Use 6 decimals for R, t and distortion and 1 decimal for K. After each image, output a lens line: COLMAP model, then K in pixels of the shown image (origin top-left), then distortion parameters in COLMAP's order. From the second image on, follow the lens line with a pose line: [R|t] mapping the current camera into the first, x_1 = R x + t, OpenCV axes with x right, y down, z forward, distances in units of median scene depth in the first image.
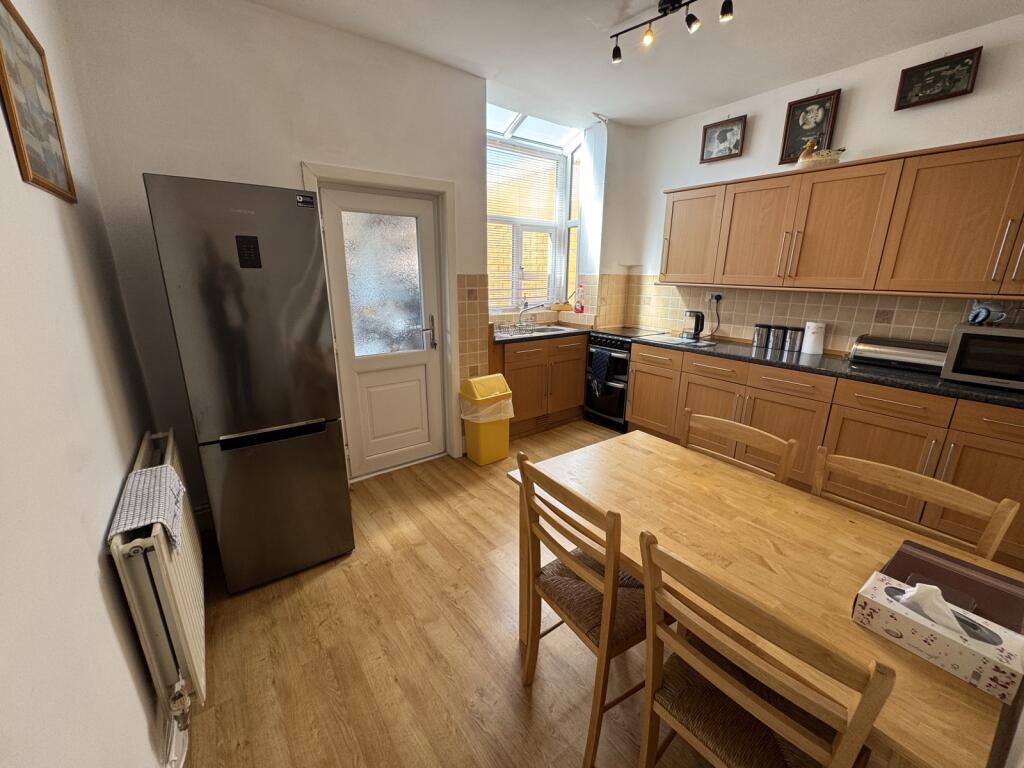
lens RADIAL K [[413.7, 0, 516.3], [0, 413.7, 385.7], [0, 0, 1]] dist [-0.000722, -0.000614]
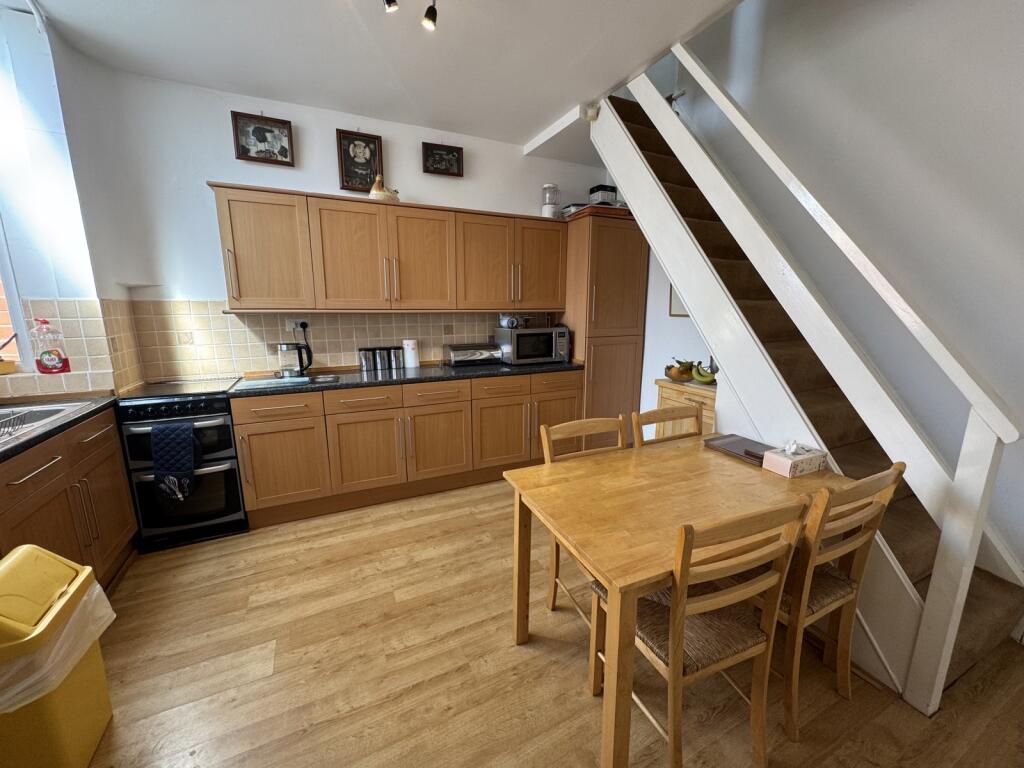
lens RADIAL K [[413.7, 0, 517.4], [0, 413.7, 383.3], [0, 0, 1]] dist [-0.000722, -0.000614]
pose [[0.191755, -0.199622, 0.960927, -0.310040], [0.261631, 0.954064, 0.145987, -0.118127], [-0.945928, 0.223414, 0.235173, 0.446557]]
